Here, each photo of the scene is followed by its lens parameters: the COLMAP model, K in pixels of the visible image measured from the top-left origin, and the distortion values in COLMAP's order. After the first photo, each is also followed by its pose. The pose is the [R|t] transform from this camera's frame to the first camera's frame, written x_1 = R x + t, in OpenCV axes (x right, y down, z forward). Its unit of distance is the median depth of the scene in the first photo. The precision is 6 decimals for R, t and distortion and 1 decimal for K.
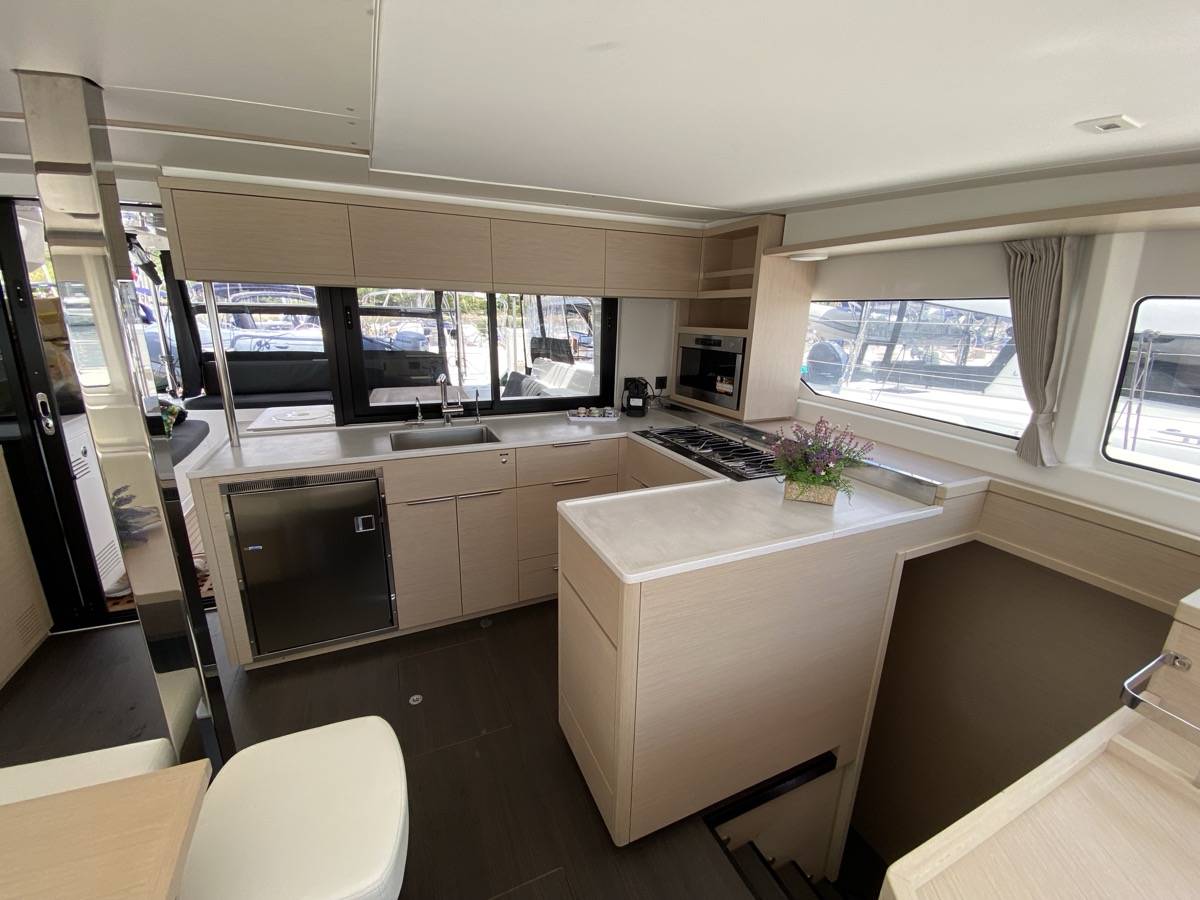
lens RADIAL K [[504.2, 0, 584.6], [0, 504.2, 448.2], [0, 0, 1]] dist [0.006516, -0.016007]
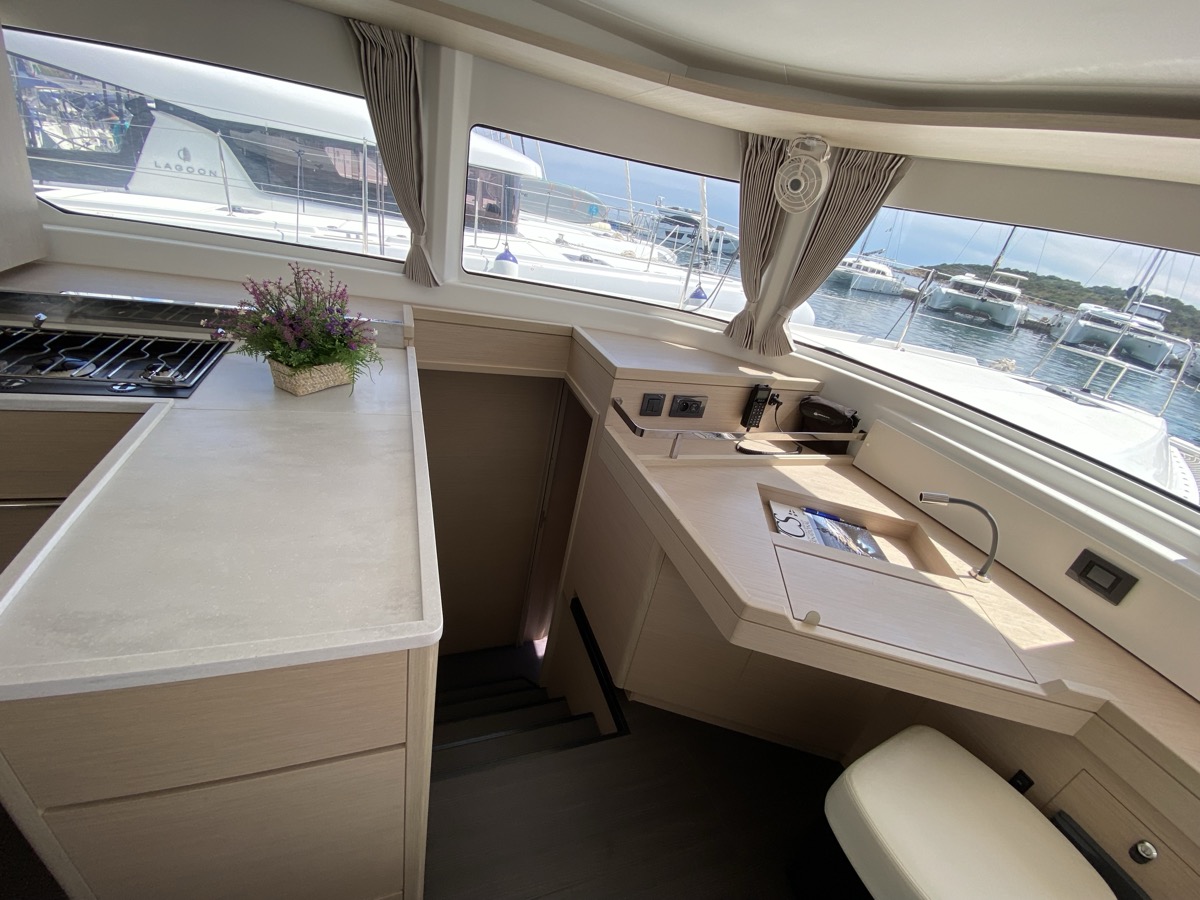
lens RADIAL K [[489.5, 0, 594.8], [0, 489.5, 452.9], [0, 0, 1]] dist [0.010126, -0.014955]
pose [[0.078633, -0.465144, 0.881736, -0.196527], [0.077981, 0.884634, 0.459719, -0.109921], [-0.993849, 0.032609, 0.105834, 0.535824]]
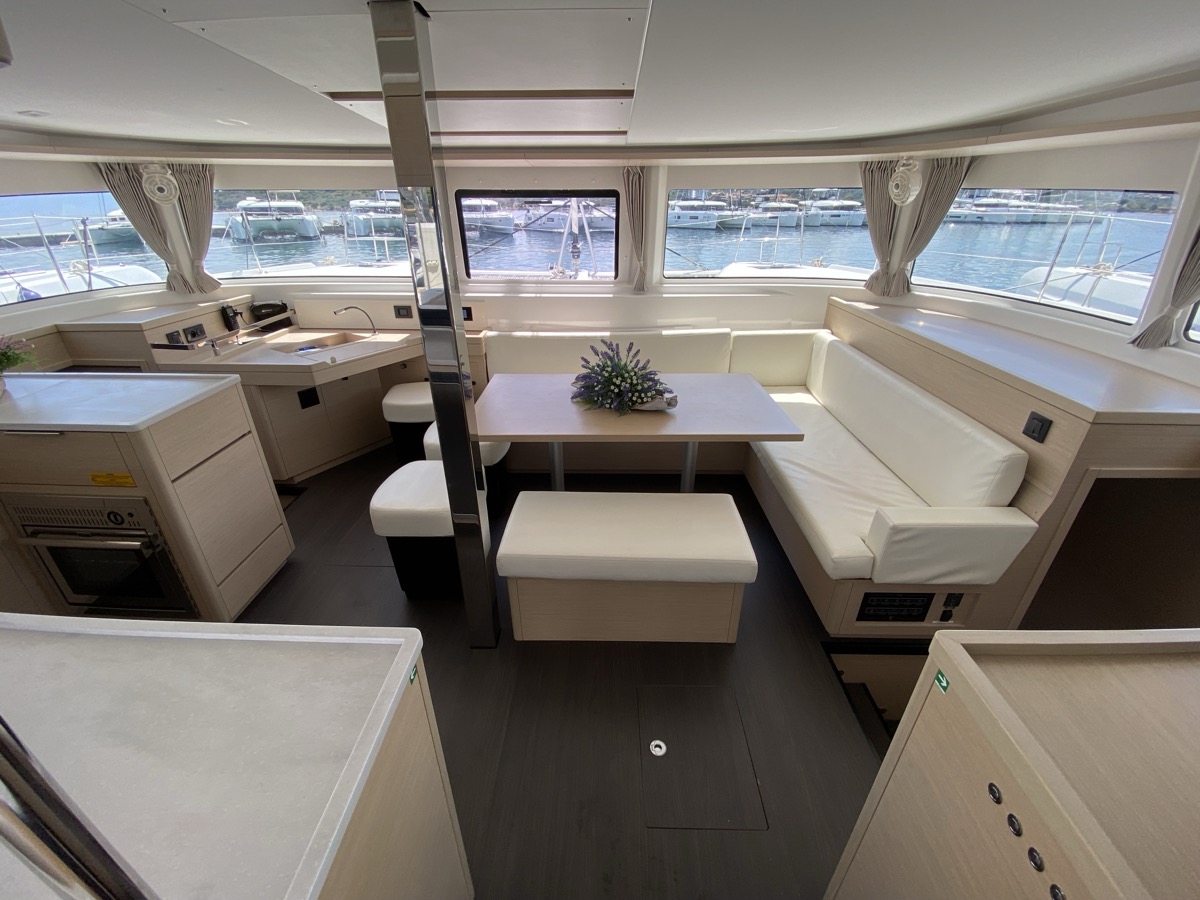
lens RADIAL K [[489.5, 0, 594.8], [0, 489.5, 452.9], [0, 0, 1]] dist [0.010126, -0.014955]
pose [[-0.900173, -0.220704, 0.375472, -1.224760], [0.090093, 0.749091, 0.656313, -0.388579], [-0.426113, 0.624622, -0.654427, 1.248001]]
